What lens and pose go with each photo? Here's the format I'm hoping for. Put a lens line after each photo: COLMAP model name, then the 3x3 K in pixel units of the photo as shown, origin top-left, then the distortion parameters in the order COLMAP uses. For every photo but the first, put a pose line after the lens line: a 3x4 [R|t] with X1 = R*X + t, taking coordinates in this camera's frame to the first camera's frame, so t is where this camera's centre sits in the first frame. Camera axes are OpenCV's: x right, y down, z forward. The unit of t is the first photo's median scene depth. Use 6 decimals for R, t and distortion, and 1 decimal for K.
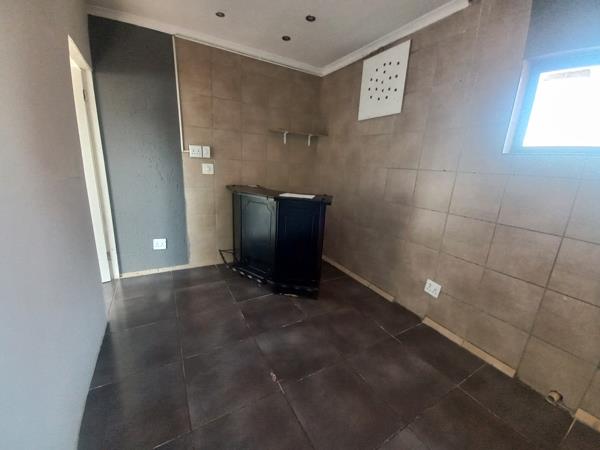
lens RADIAL K [[238.3, 0, 300.0], [0, 238.3, 225.0], [0, 0, 1]] dist [0.015481, -0.018998]
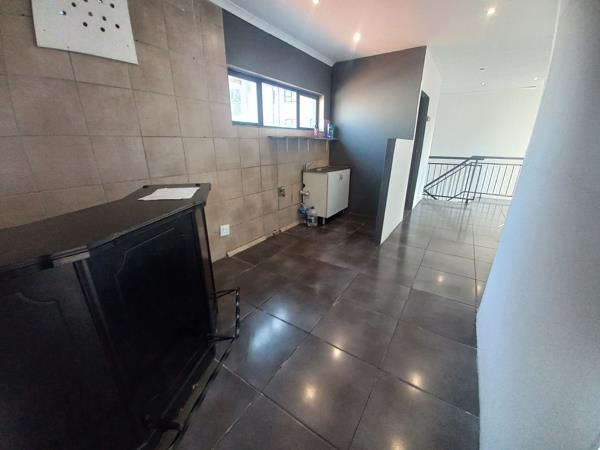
lens RADIAL K [[238.3, 0, 300.0], [0, 238.3, 225.0], [0, 0, 1]] dist [0.015481, -0.018998]
pose [[-0.448972, -0.342566, 0.825271, -0.629623], [0.197903, 0.862531, 0.465698, -0.257401], [-0.871354, 0.372409, -0.319457, 0.938059]]
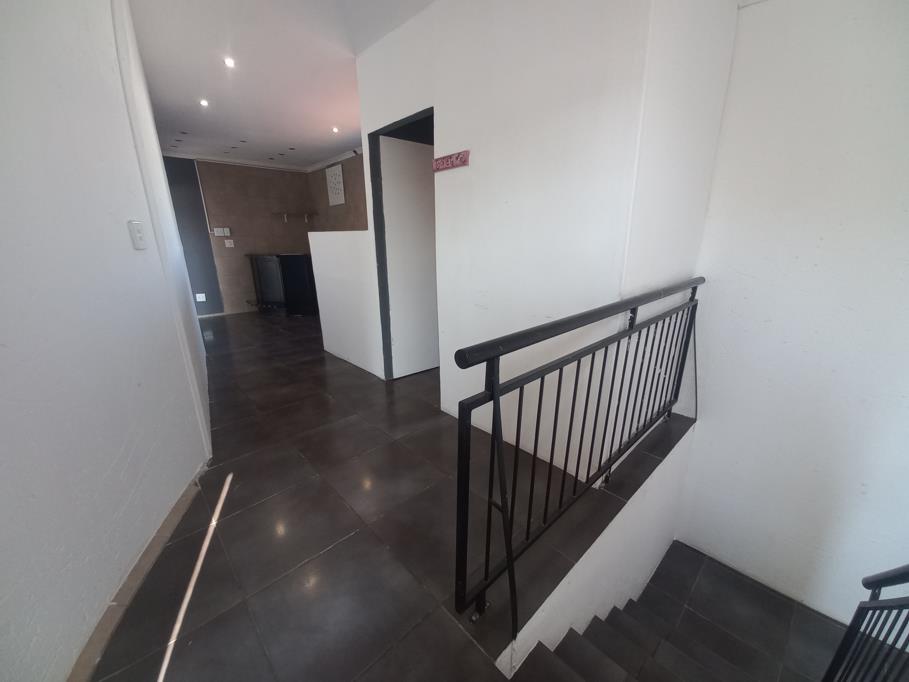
lens RADIAL K [[361.0, 0, 454.5], [0, 361.0, 341.0], [0, 0, 1]] dist [0.015481, -0.018998]
pose [[0.969768, -0.126709, 0.208554, 0.510358], [0.121098, 0.991854, 0.039510, 0.540003], [-0.211861, -0.013060, 0.977213, -1.811941]]
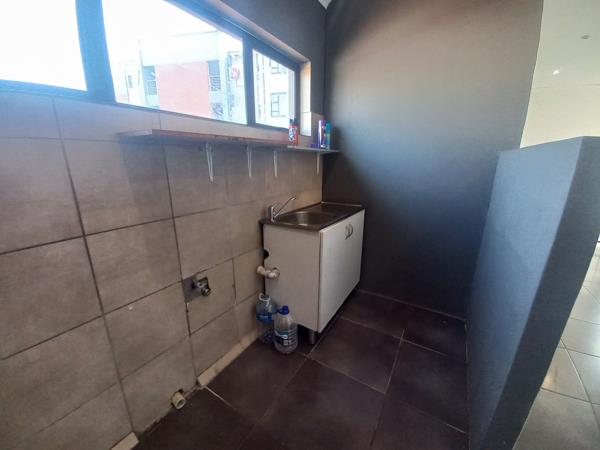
lens RADIAL K [[238.3, 0, 300.0], [0, 238.3, 225.0], [0, 0, 1]] dist [0.015481, -0.018998]
pose [[-0.480224, -0.284355, 0.829775, 0.196037], [0.186518, 0.891256, 0.413369, -0.074462], [-0.857086, 0.353278, -0.374965, 0.435018]]
